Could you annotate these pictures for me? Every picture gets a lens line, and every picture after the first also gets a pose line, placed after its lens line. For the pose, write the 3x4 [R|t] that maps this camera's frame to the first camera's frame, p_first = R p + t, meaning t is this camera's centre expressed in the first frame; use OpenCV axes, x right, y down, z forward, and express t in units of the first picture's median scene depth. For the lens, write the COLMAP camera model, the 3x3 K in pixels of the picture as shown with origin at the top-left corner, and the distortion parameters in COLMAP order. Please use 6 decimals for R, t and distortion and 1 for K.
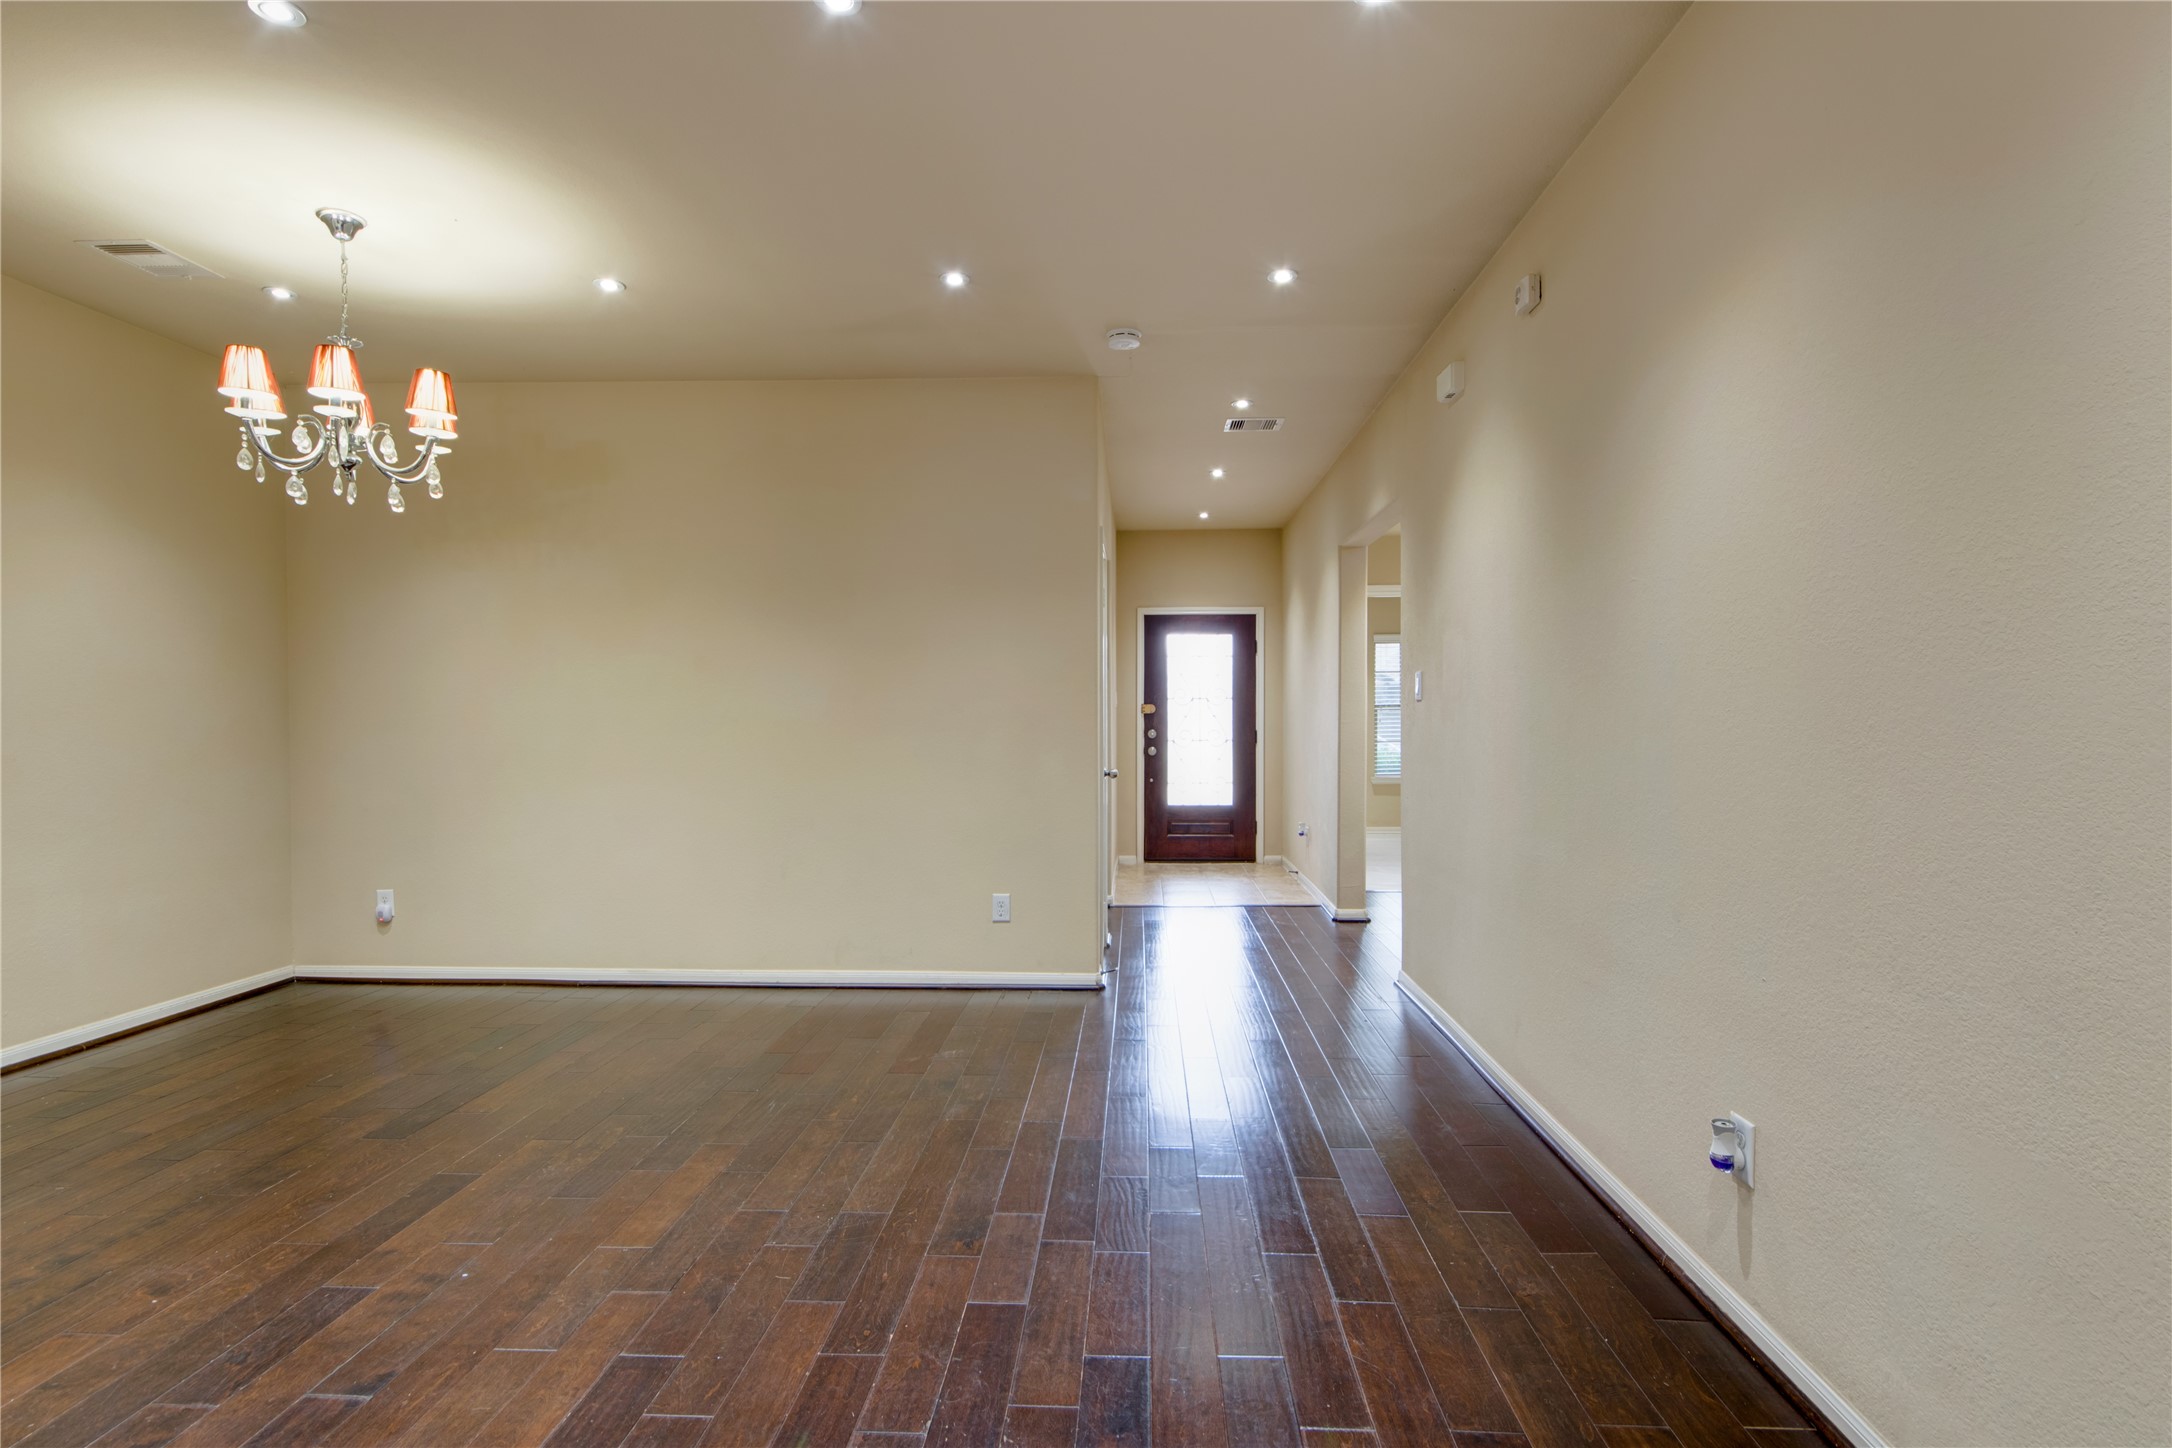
lens RADIAL K [[1089.4, 0, 1090.5], [0, 1089.4, 721.5], [0, 0, 1]] dist [0.003262, -0.000539]
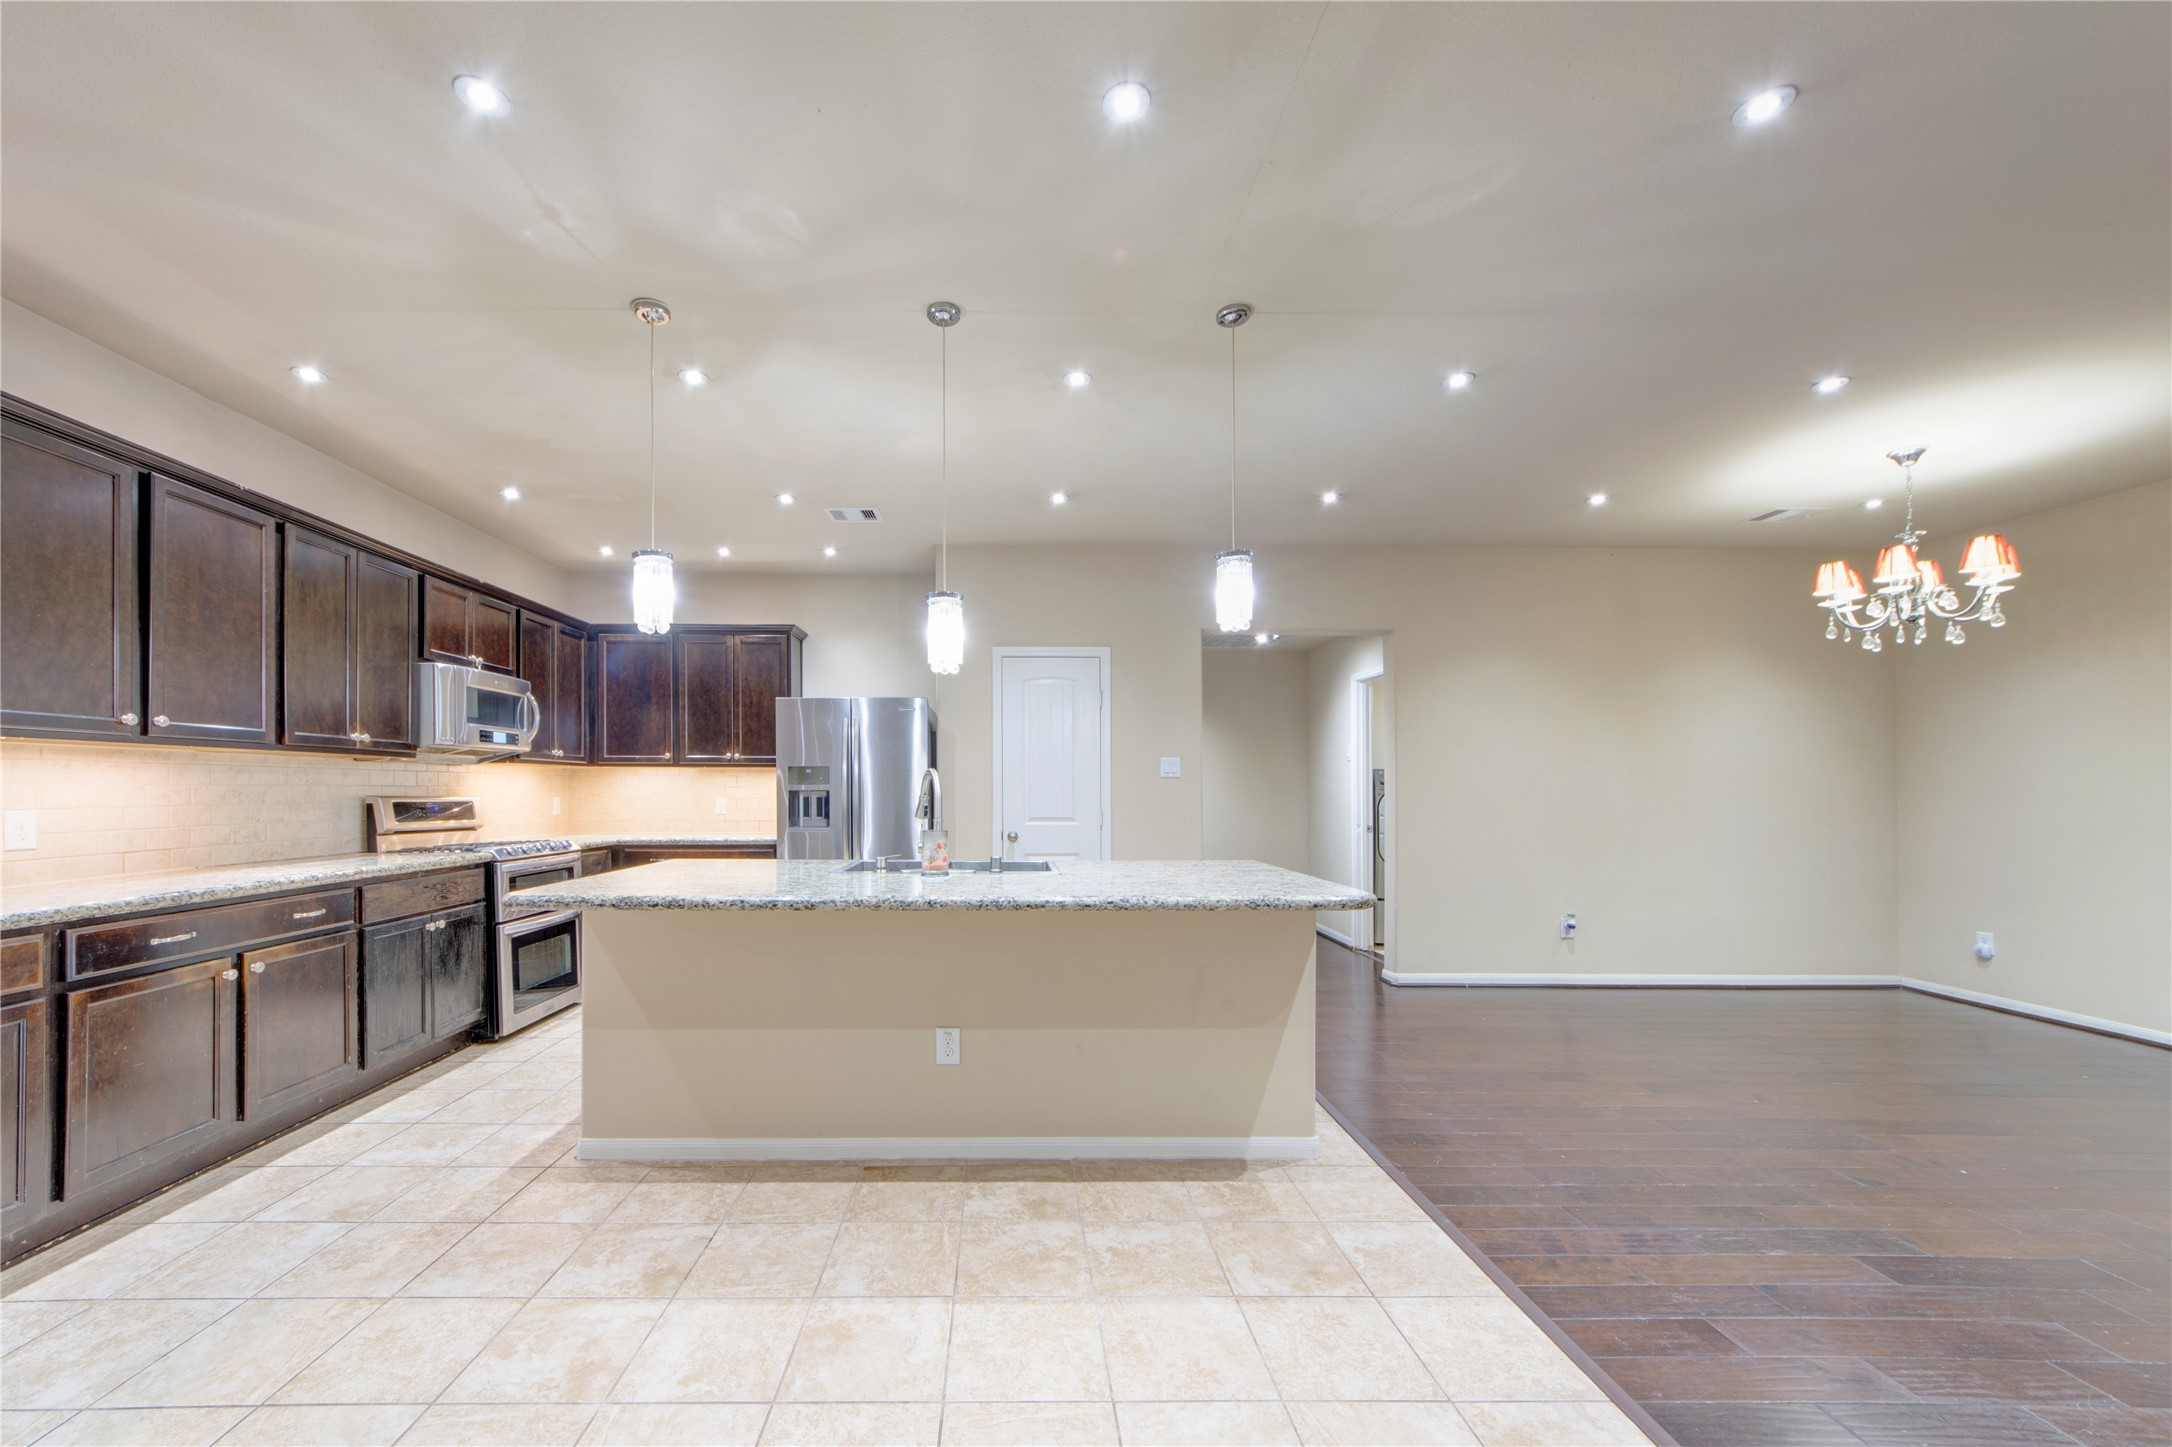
lens RADIAL K [[824.6, 0, 1005.2], [0, 824.6, 783.7], [0, 0, 1]] dist [-0.000743, 0.000024]
pose [[0.064910, -0.004790, -0.997880, 0.349924], [-0.009109, 0.999944, -0.005393, -0.000416], [0.997850, 0.009440, 0.064863, -0.284421]]
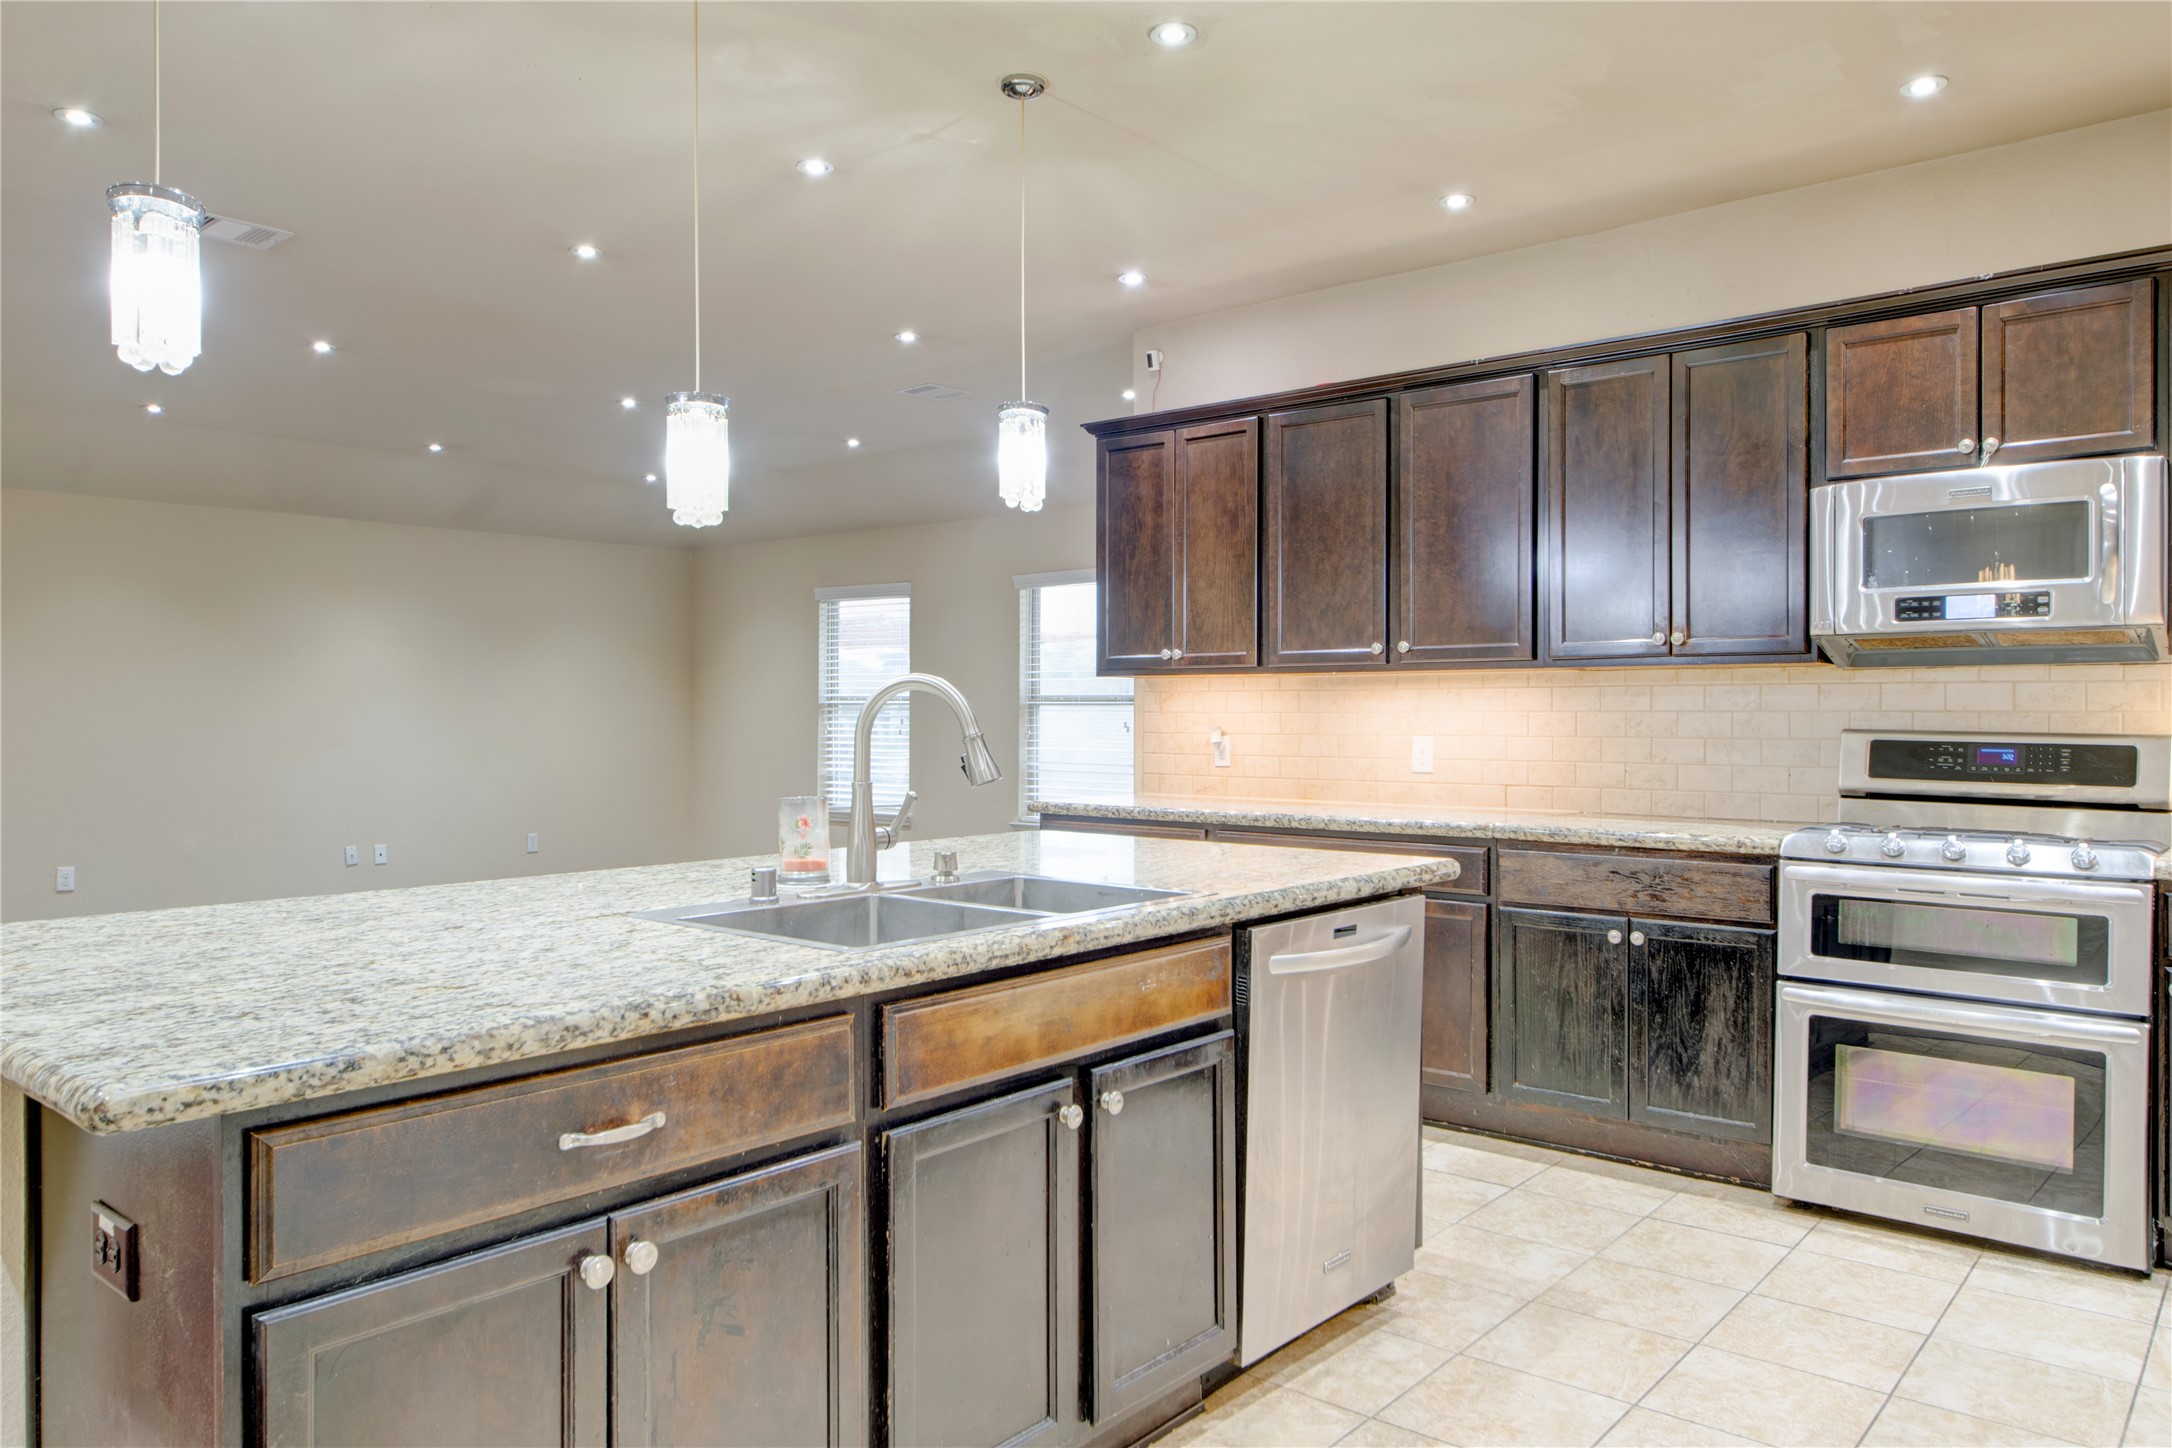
lens RADIAL K [[1469.3, 0, 1076.5], [0, 1469.3, 717.6], [0, 0, 1]] dist [-0.009218, 0.006020]
pose [[-0.800134, -0.000139, 0.599822, -1.202441], [0.004984, 0.999964, 0.006881, -0.002234], [-0.599801, 0.008495, -0.800104, 0.287394]]
